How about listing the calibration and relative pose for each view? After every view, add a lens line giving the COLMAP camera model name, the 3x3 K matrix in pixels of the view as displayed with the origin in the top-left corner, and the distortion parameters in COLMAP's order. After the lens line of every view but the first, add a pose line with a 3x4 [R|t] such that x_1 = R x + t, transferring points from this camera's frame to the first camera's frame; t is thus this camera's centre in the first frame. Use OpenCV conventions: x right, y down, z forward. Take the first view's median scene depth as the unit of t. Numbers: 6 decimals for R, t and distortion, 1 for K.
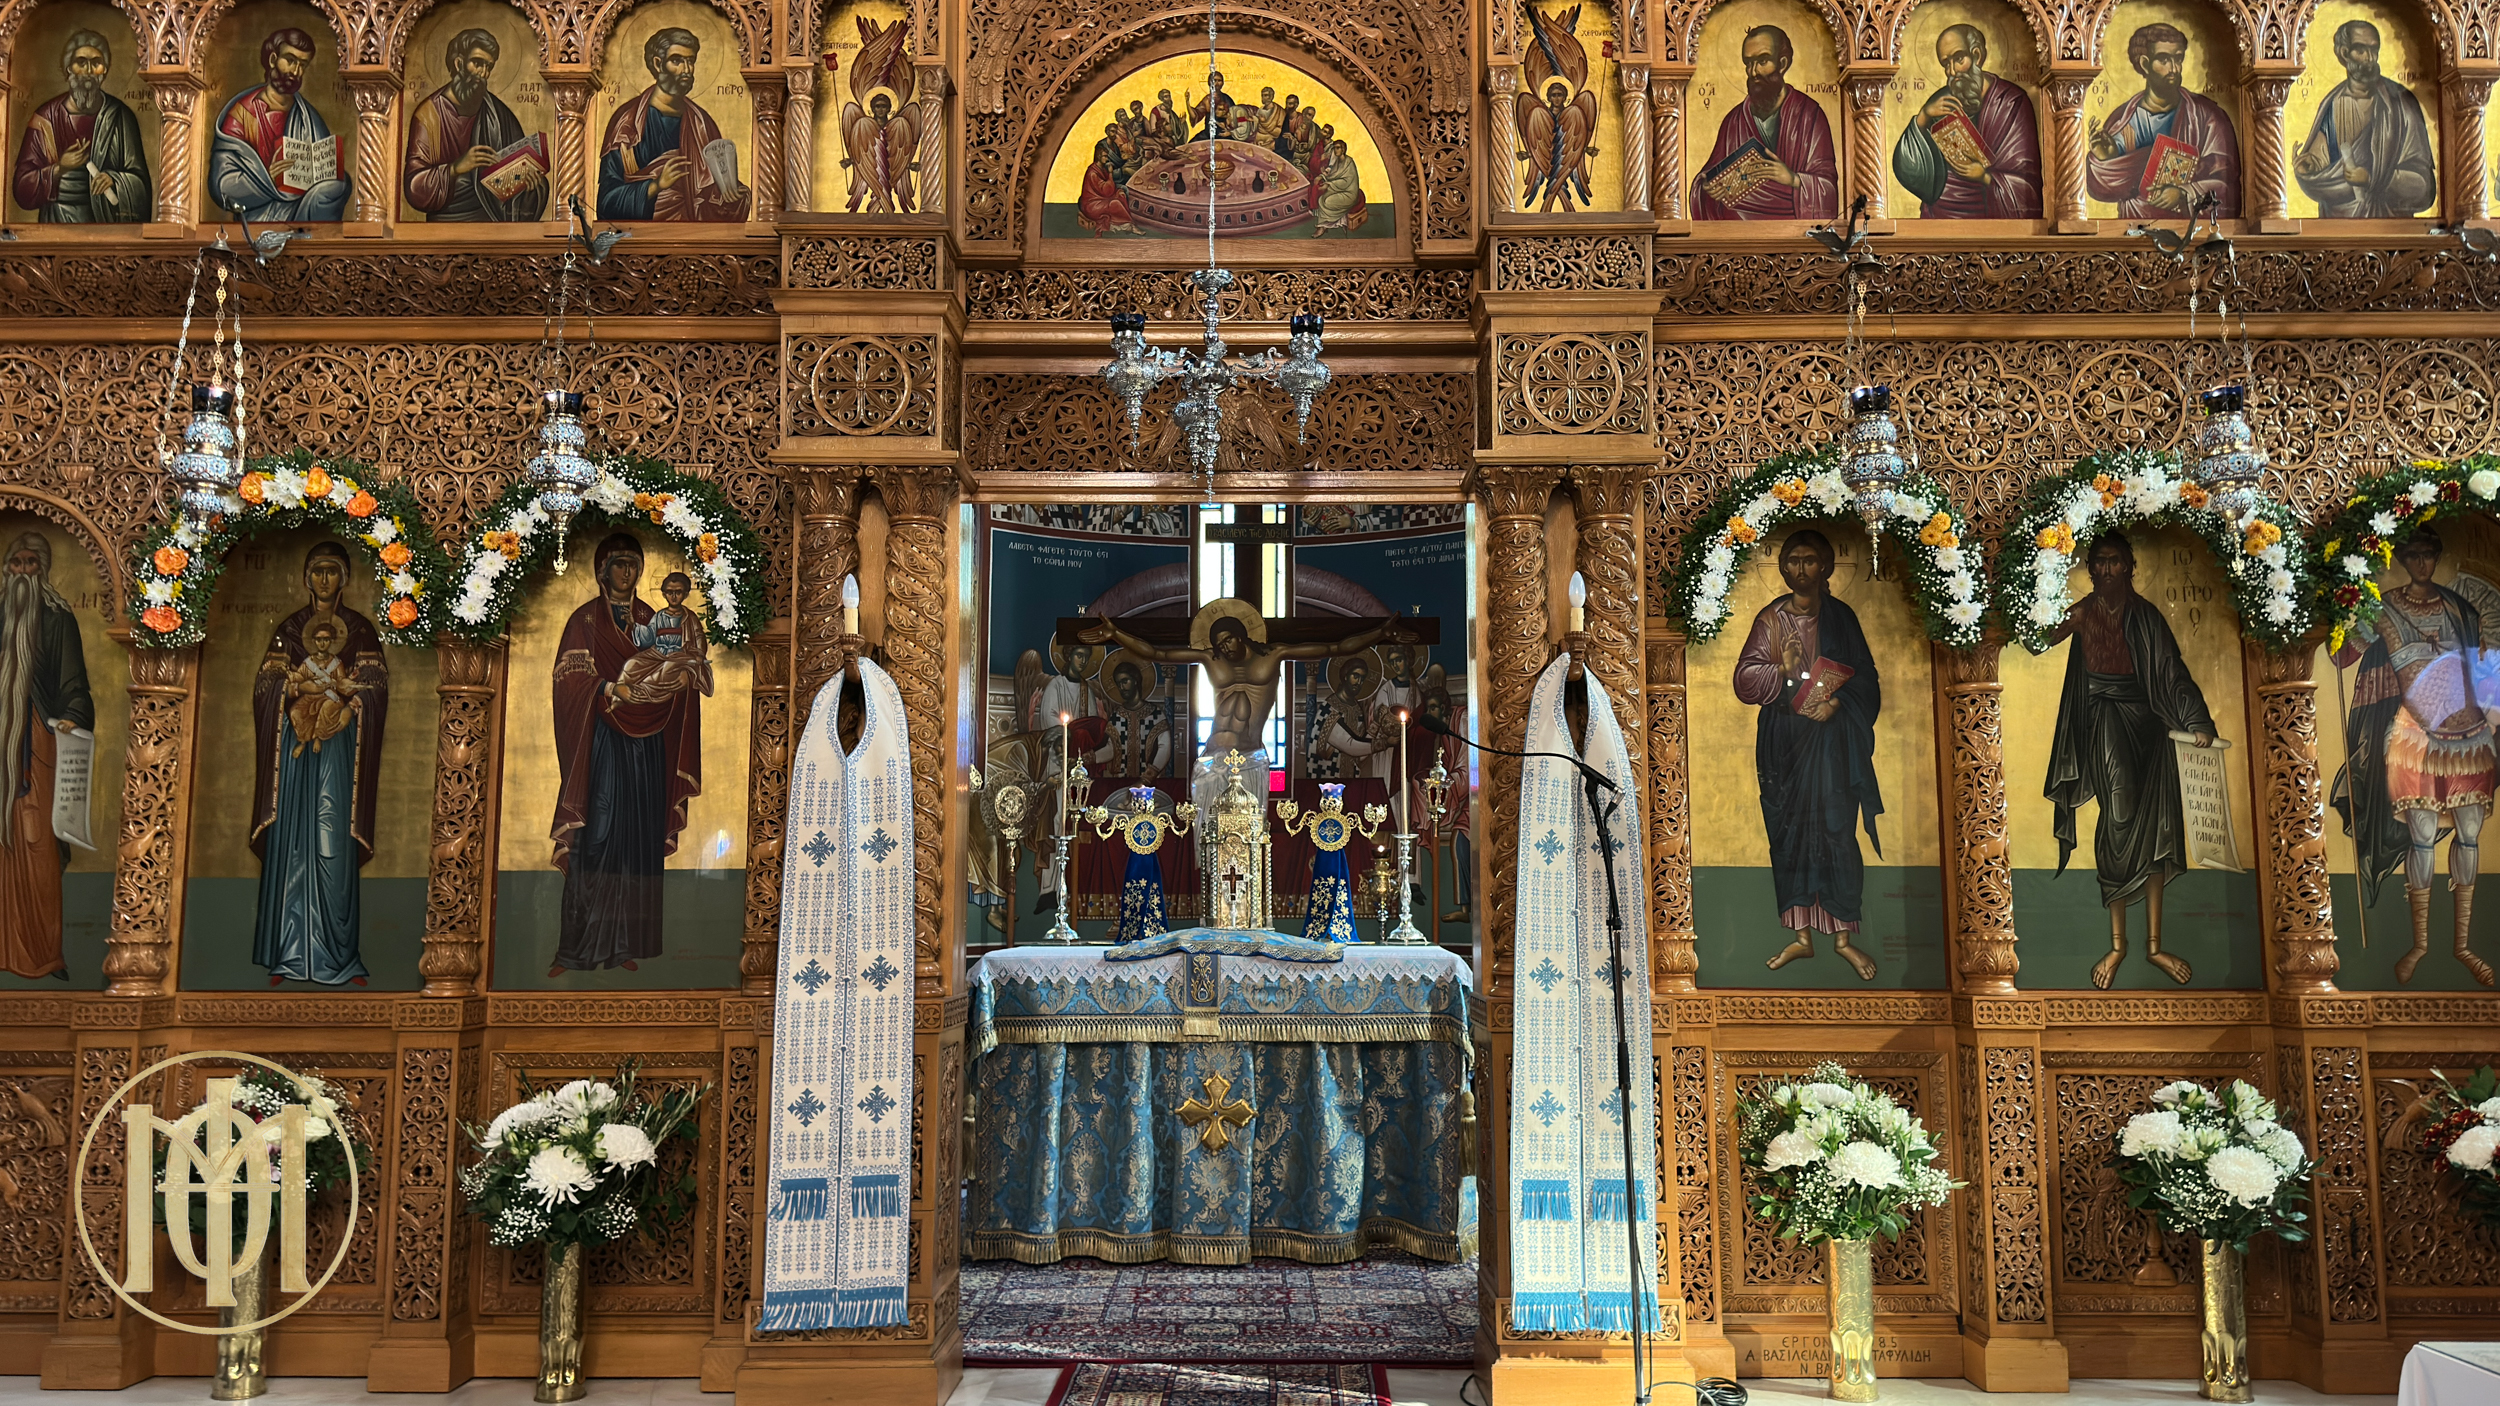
lens RADIAL K [[1824.1, 0, 1252.8], [0, 1824.1, 679.3], [0, 0, 1]] dist [0.085098, -0.126114]
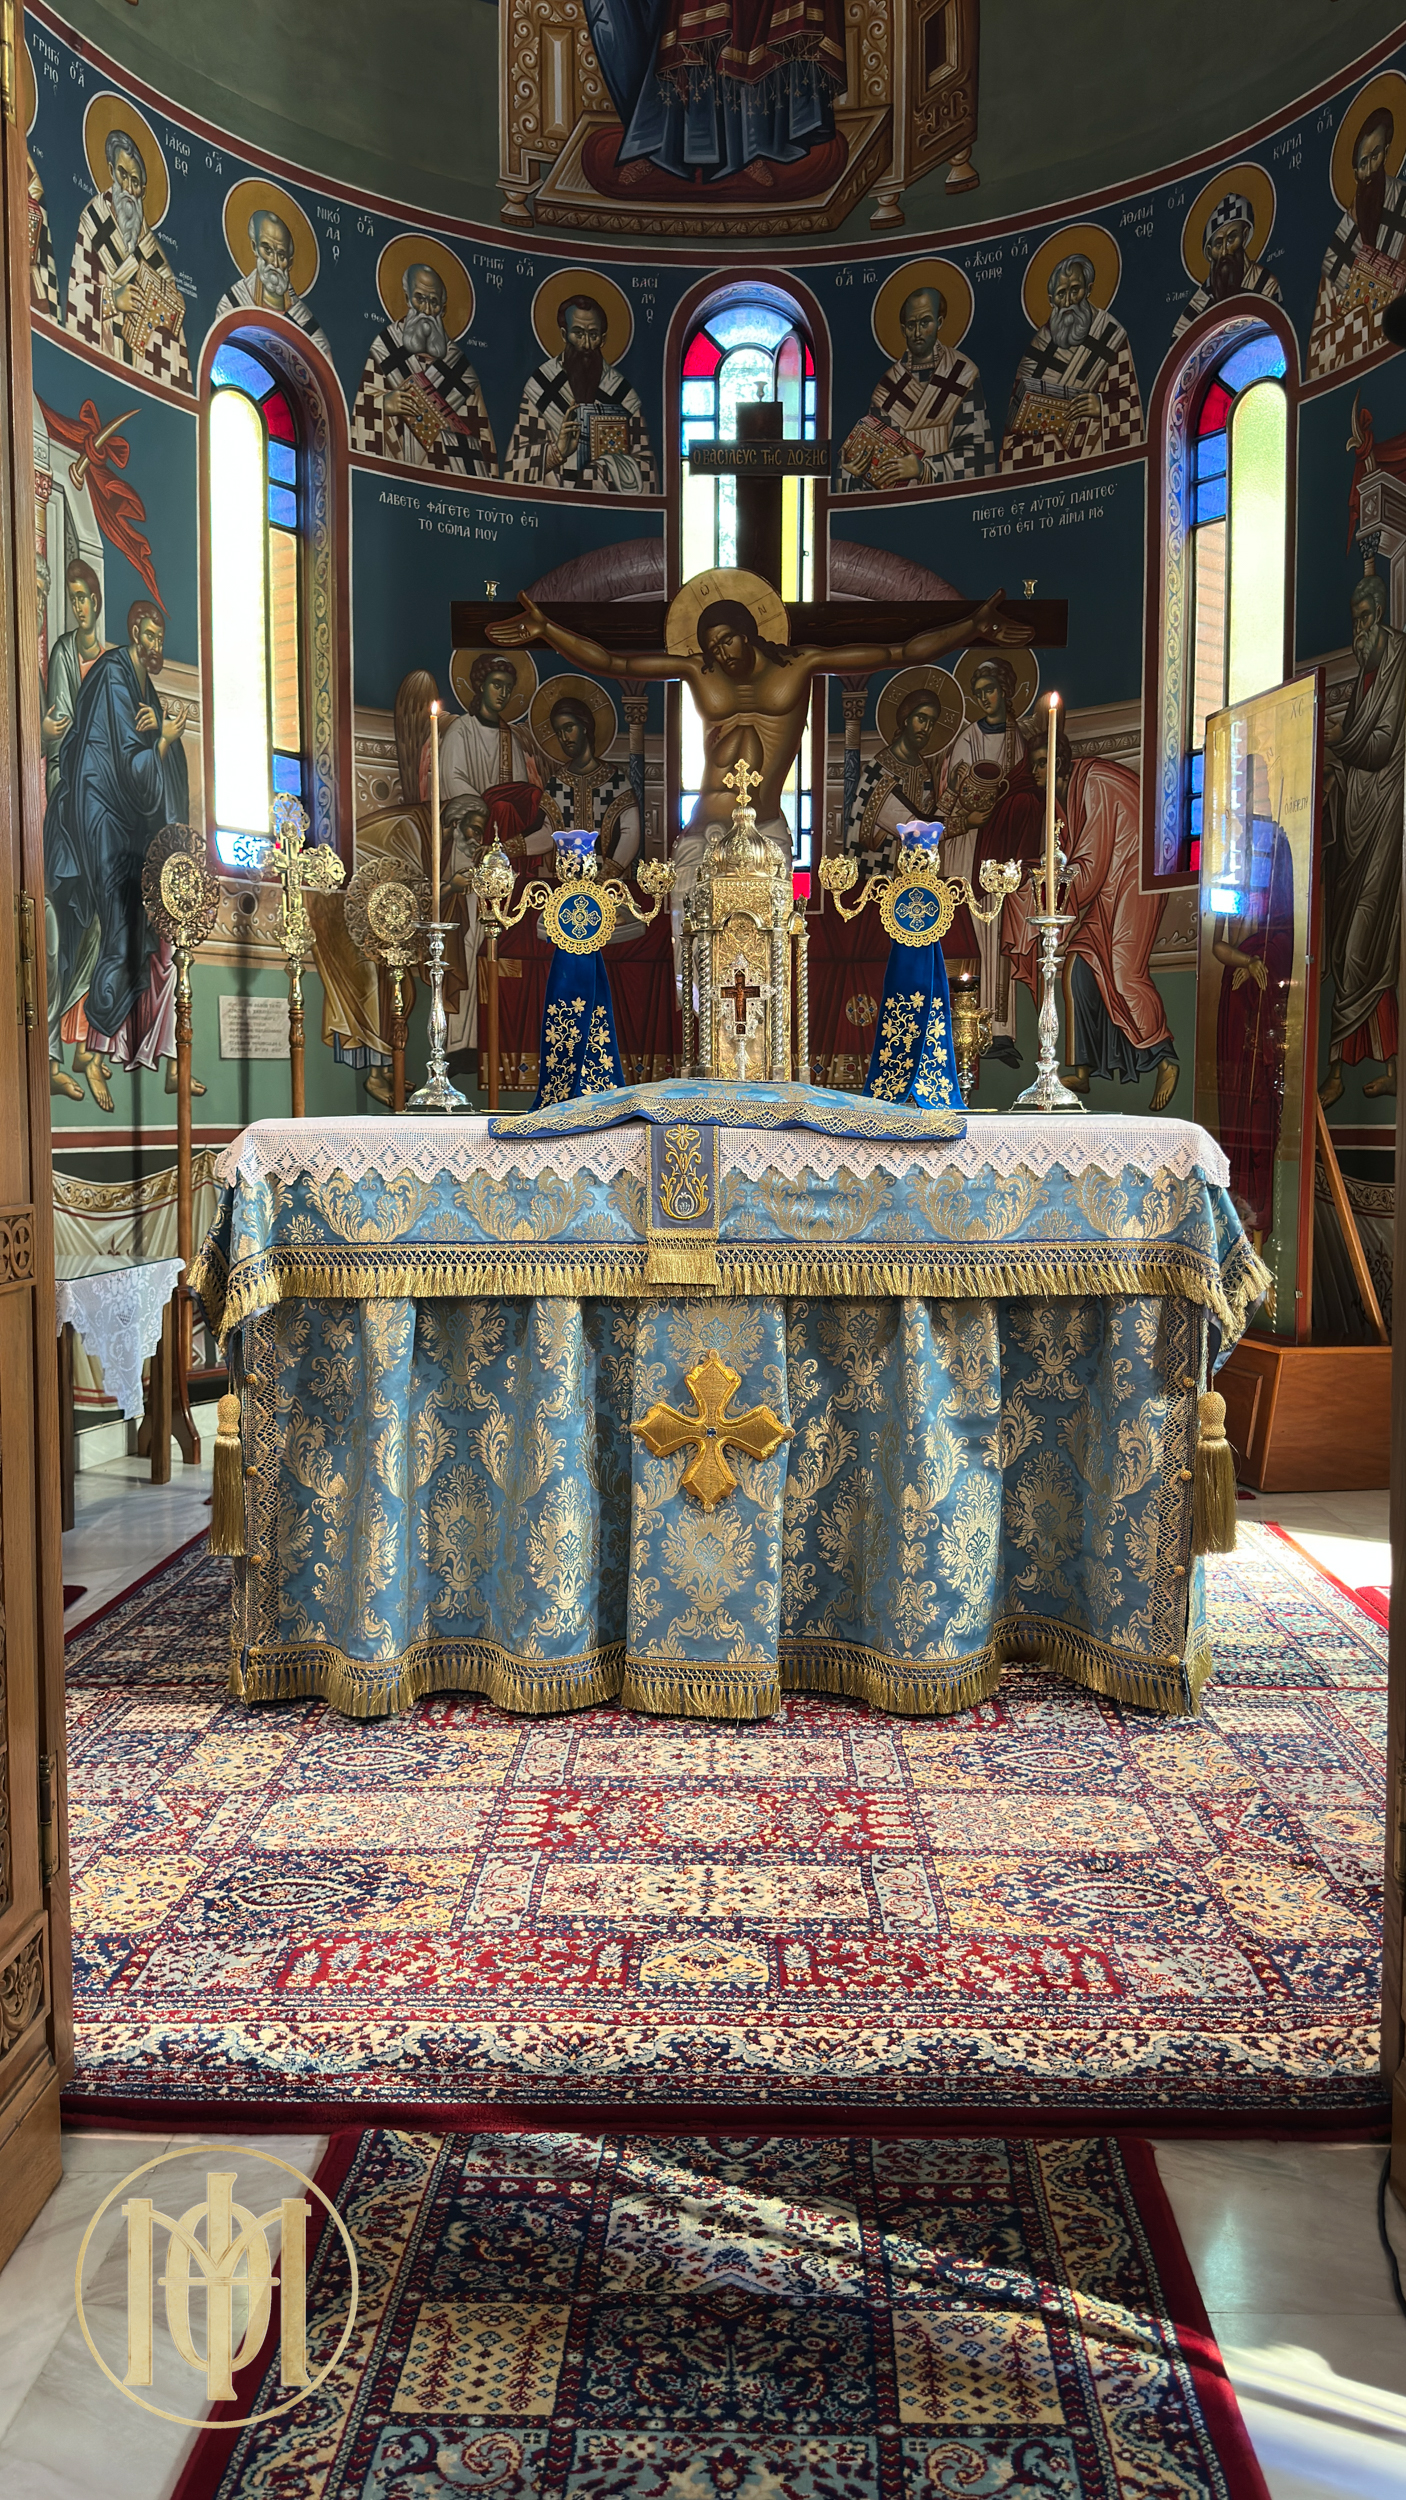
lens RADIAL K [[1977.9, 0, 698.0], [0, 1977.9, 1253.4], [0, 0, 1]] dist [0.059670, -0.075659]
pose [[0.999677, -0.000142, -0.025415, -0.008296], [0.005192, 0.980033, 0.198768, 0.065649], [0.024880, -0.198836, 0.979717, 0.393204]]
